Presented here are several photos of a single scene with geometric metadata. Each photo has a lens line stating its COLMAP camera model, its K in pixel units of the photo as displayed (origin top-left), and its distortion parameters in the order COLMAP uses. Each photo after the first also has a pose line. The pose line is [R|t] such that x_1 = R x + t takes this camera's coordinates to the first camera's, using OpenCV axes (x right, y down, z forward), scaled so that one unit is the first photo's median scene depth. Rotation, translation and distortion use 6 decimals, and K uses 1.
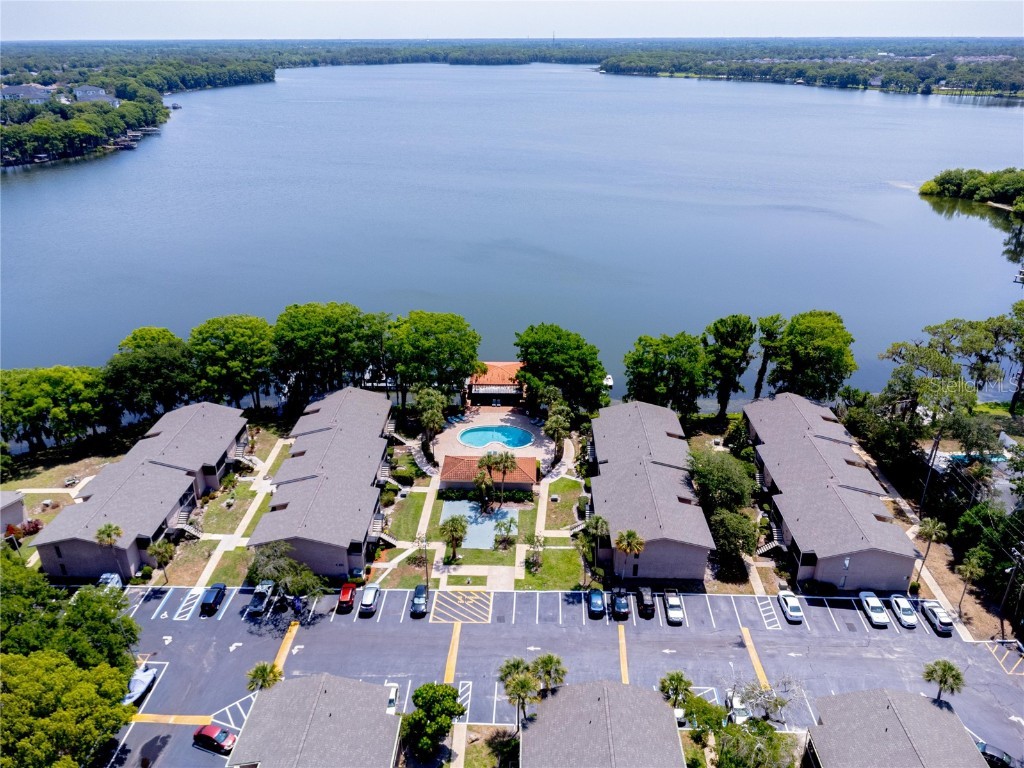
lens RADIAL K [[713.5, 0, 514.0], [0, 713.5, 384.8], [0, 0, 1]] dist [-0.007039, -0.006065]
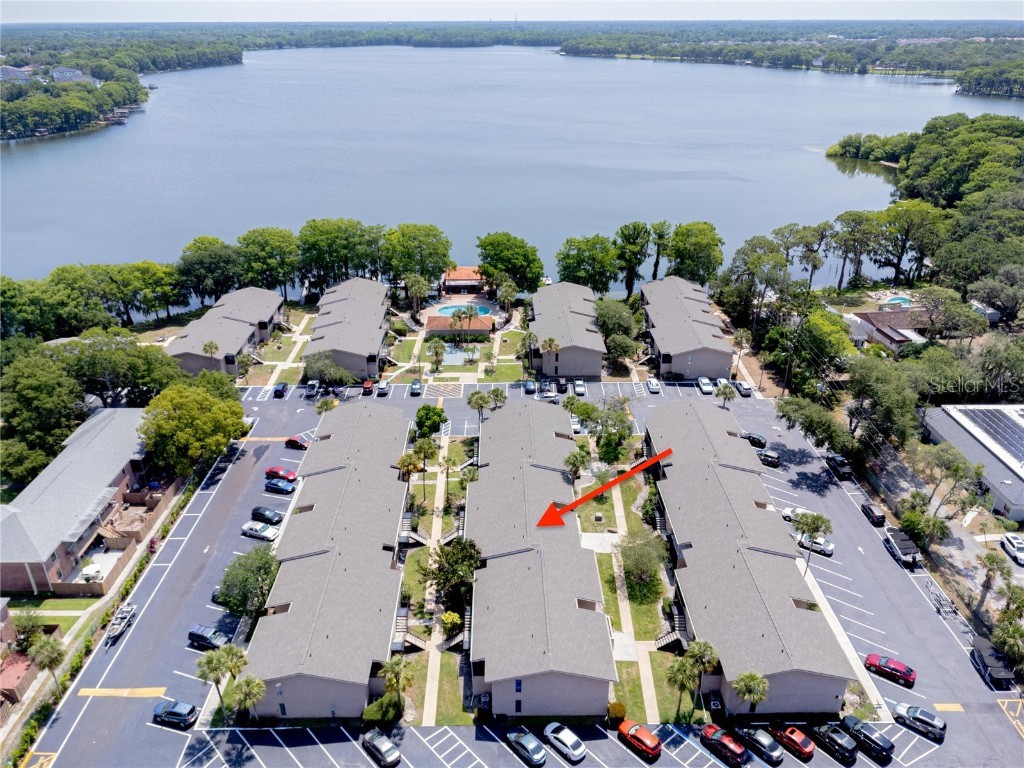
lens RADIAL K [[713.5, 0, 510.5], [0, 713.5, 383.4], [0, 0, 1]] dist [-0.007039, -0.006065]
pose [[0.999109, -0.018277, 0.038042, 0.009454], [0.017587, 0.999676, 0.018388, 0.189082], [-0.038366, -0.017703, 0.999107, -0.389188]]
